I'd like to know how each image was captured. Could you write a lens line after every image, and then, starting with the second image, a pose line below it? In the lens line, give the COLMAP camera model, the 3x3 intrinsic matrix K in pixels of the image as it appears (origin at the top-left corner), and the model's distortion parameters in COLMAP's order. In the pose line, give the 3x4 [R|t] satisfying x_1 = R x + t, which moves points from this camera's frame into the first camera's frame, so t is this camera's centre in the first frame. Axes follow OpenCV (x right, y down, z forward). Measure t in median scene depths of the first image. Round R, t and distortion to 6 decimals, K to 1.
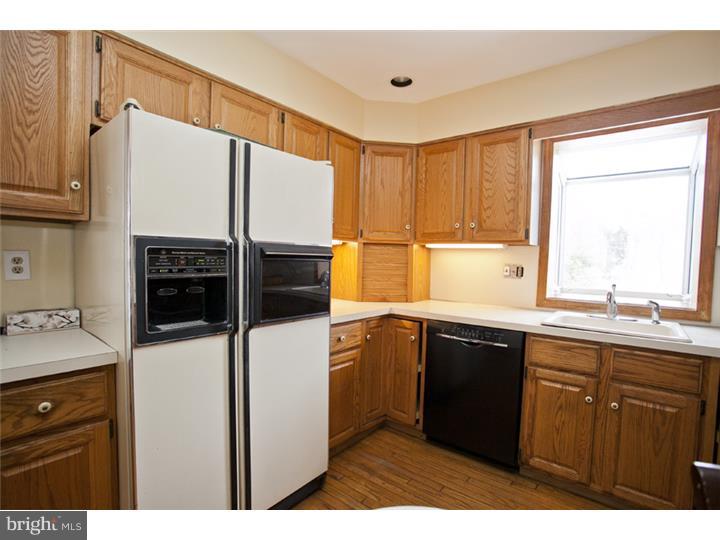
lens RADIAL K [[347.2, 0, 359.4], [0, 347.2, 273.4], [0, 0, 1]] dist [-0.072745, 0.027966]
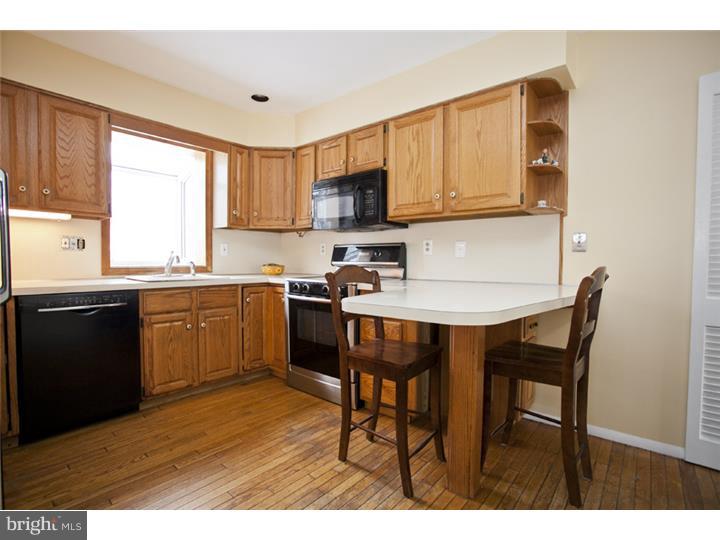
lens RADIAL K [[347.2, 0, 359.4], [0, 347.2, 273.4], [0, 0, 1]] dist [-0.072745, 0.027966]
pose [[0.022996, -0.063334, 0.997727, -0.681090], [0.034842, 0.997436, 0.062513, 0.064648], [-0.999128, 0.033325, 0.025143, 0.177625]]
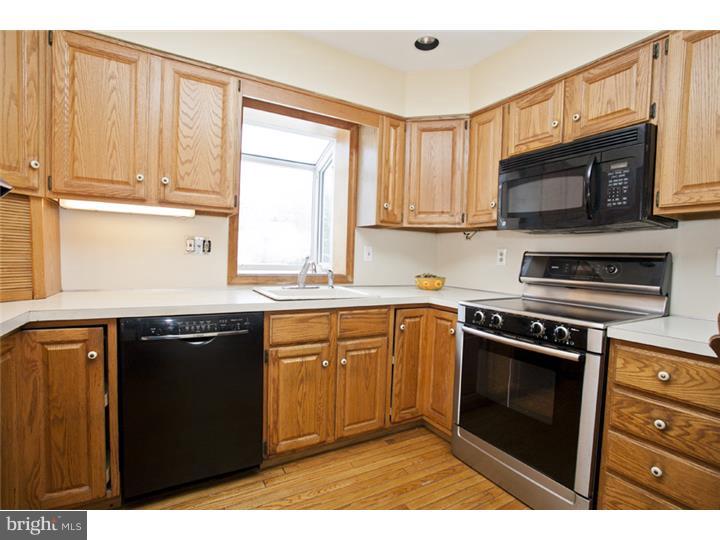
lens RADIAL K [[347.2, 0, 359.4], [0, 347.2, 273.4], [0, 0, 1]] dist [-0.072745, 0.027966]
pose [[0.363546, -0.058906, 0.929712, -0.243669], [0.014647, 0.998237, 0.057520, 0.025079], [-0.931461, -0.007294, 0.363768, 0.437178]]
